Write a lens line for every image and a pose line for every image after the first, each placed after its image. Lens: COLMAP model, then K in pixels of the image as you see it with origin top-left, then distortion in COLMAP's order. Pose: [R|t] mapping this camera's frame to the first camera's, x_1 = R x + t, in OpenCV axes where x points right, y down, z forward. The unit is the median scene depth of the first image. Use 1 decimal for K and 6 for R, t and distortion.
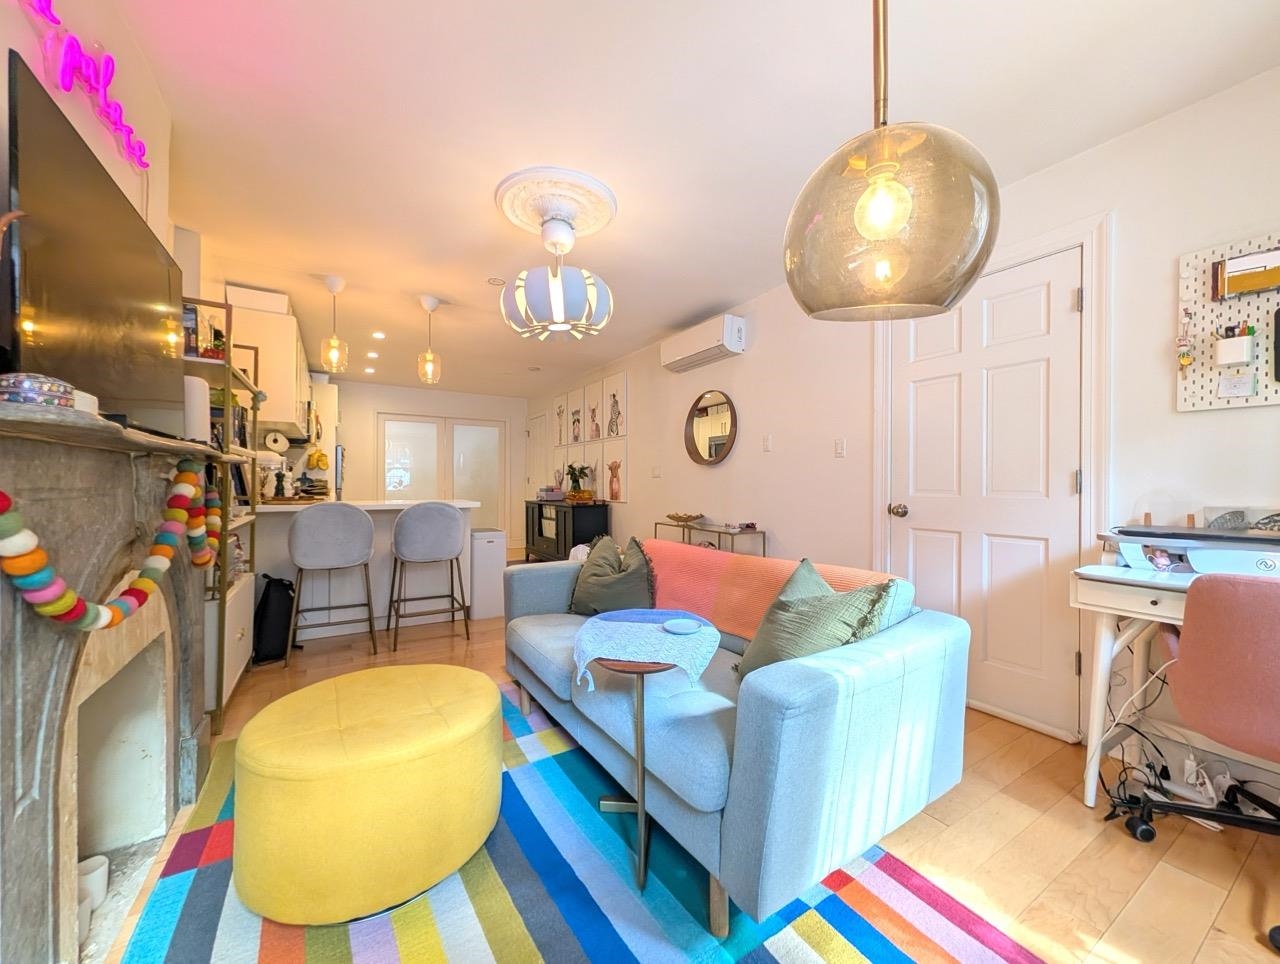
lens RADIAL K [[491.2, 0, 638.1], [0, 491.2, 485.0], [0, 0, 1]] dist [0.000100, 0.000399]
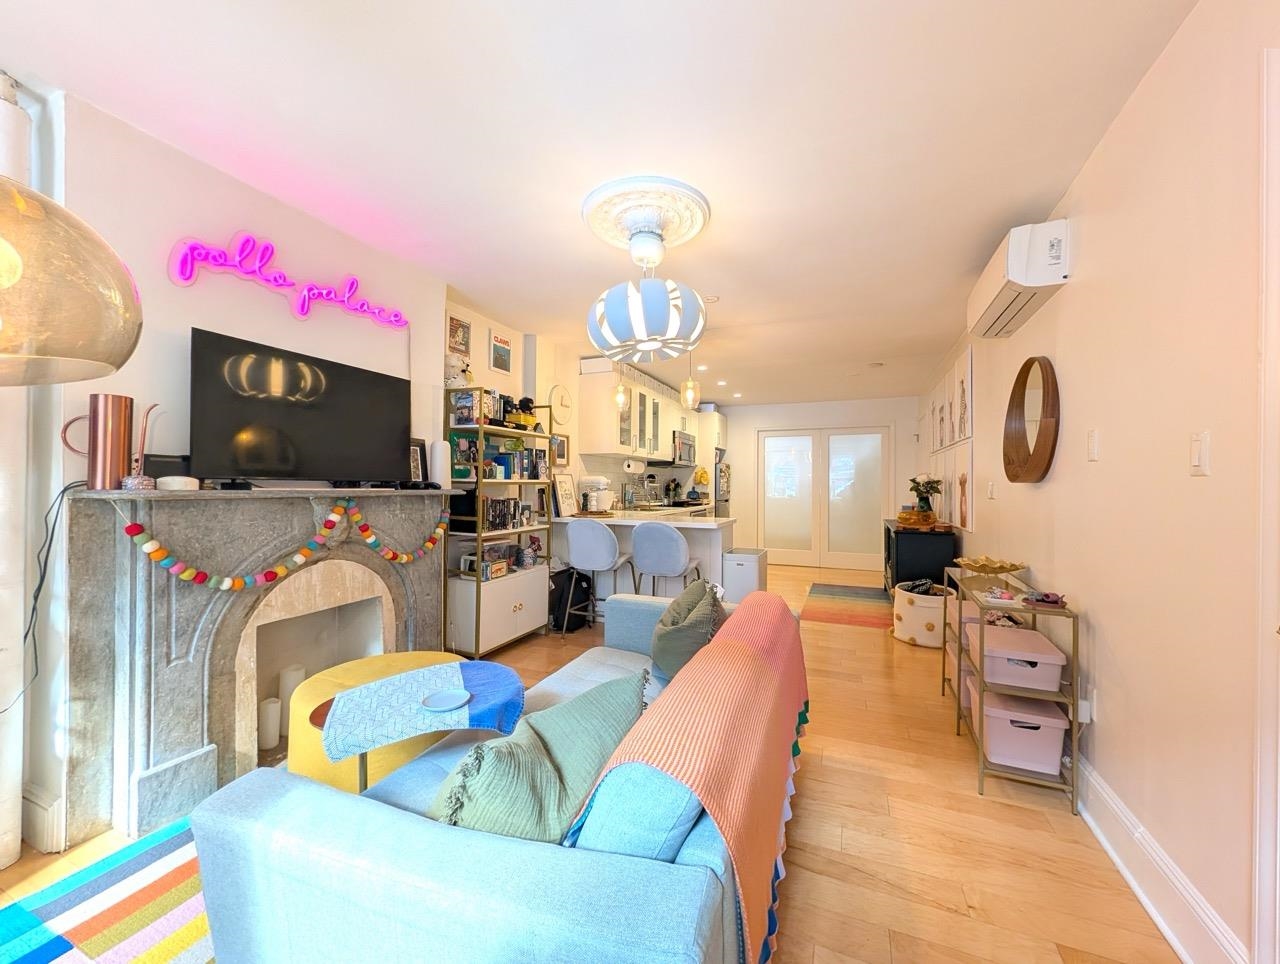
lens RADIAL K [[491.2, 0, 644.5], [0, 491.2, 482.7], [0, 0, 1]] dist [0.000100, 0.000399]
pose [[0.590299, -0.005694, -0.807165, 0.341926], [-0.007531, 0.999893, -0.012561, -0.028868], [0.807150, 0.013493, 0.590193, 0.262519]]
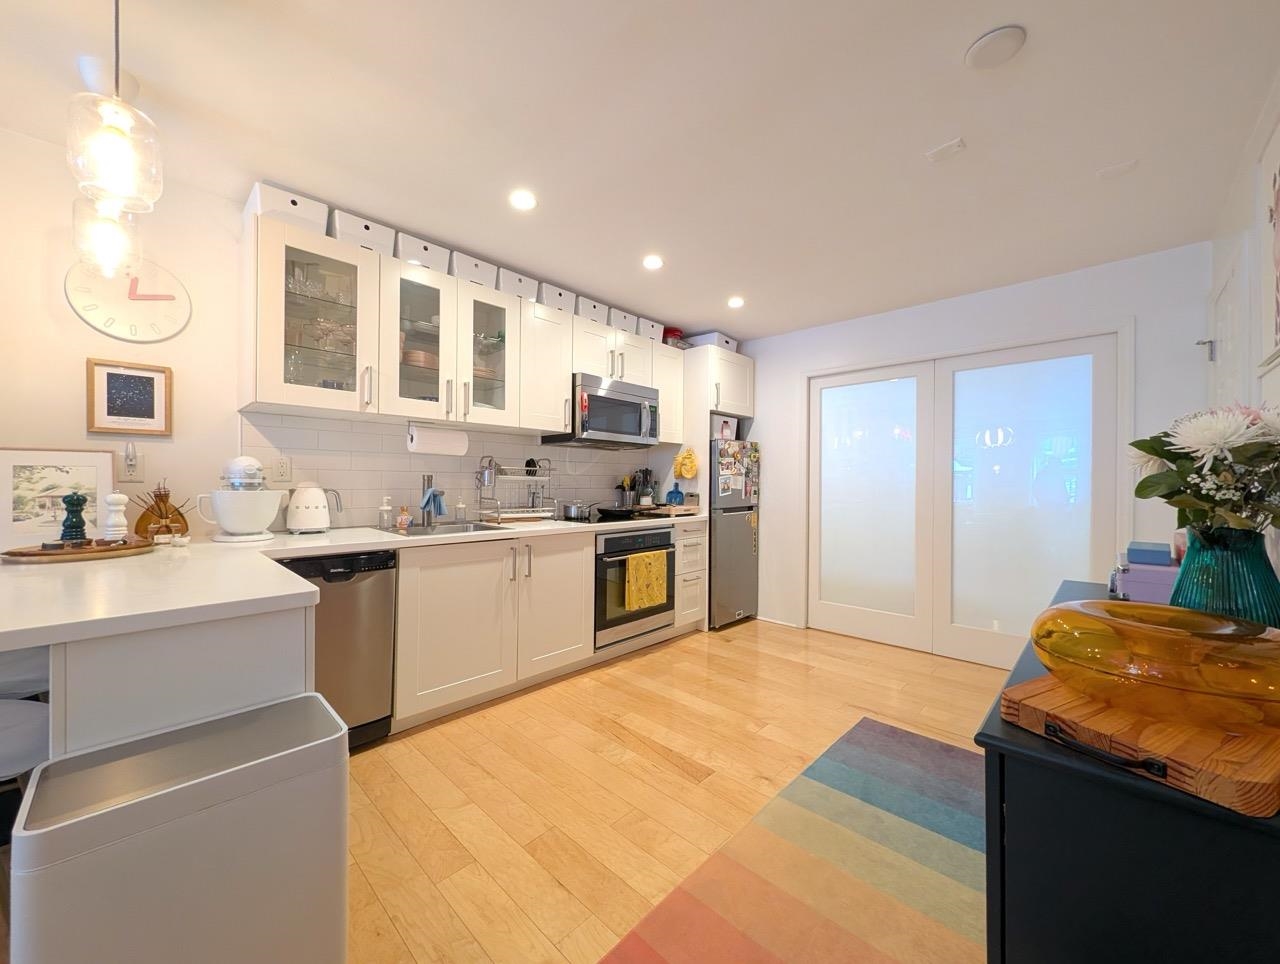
lens RADIAL K [[491.2, 0, 642.3], [0, 491.2, 482.9], [0, 0, 1]] dist [0.000100, 0.000399]
pose [[0.266340, -0.002963, -0.963875, -0.039877], [-0.010813, 0.999923, -0.006062, -0.031211], [0.963819, 0.012037, 0.266287, 1.118916]]
